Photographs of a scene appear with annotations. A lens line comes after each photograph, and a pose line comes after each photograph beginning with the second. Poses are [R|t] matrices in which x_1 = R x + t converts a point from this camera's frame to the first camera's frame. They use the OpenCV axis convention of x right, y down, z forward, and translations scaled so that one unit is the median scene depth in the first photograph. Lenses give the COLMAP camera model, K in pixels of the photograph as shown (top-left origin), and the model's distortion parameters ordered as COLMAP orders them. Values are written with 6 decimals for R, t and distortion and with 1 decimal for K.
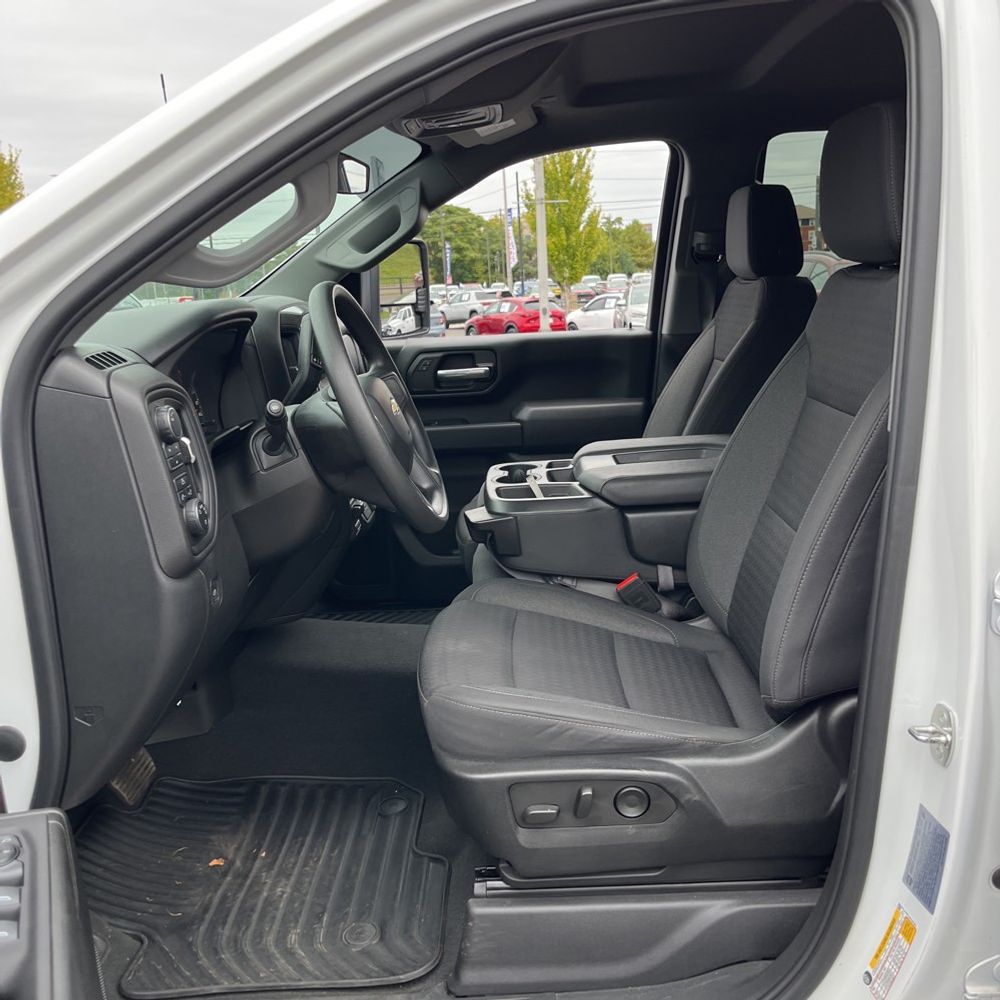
lens RADIAL K [[1015.6, 0, 499.6], [0, 1015.6, 501.1], [0, 0, 1]] dist [0.025467, 0.000000]
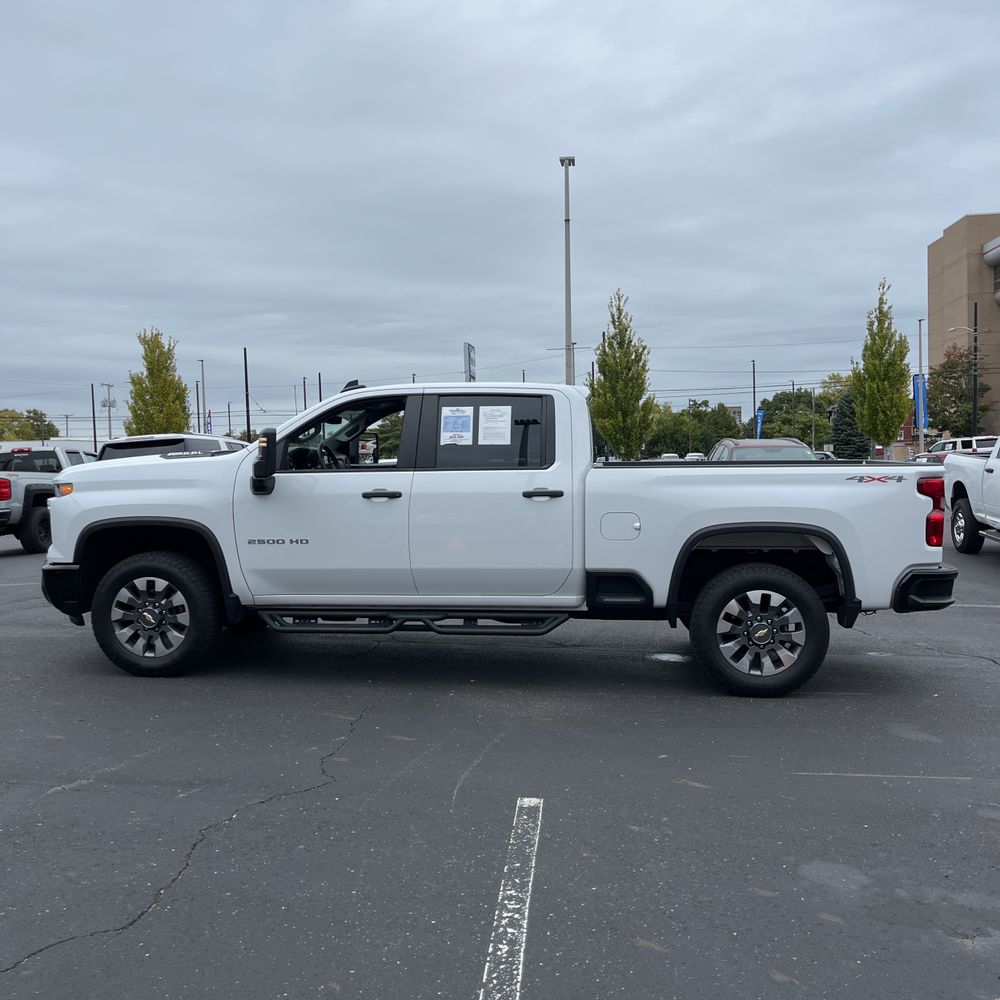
lens RADIAL K [[1015.6, 0, 498.1], [0, 1015.6, 503.5], [0, 0, 1]] dist [0.025467, 0.000000]
pose [[0.994692, 0.035494, -0.096585, 0.038946], [-0.050925, 0.985421, -0.162333, 0.027978], [0.089415, 0.166390, 0.981998, -0.126147]]
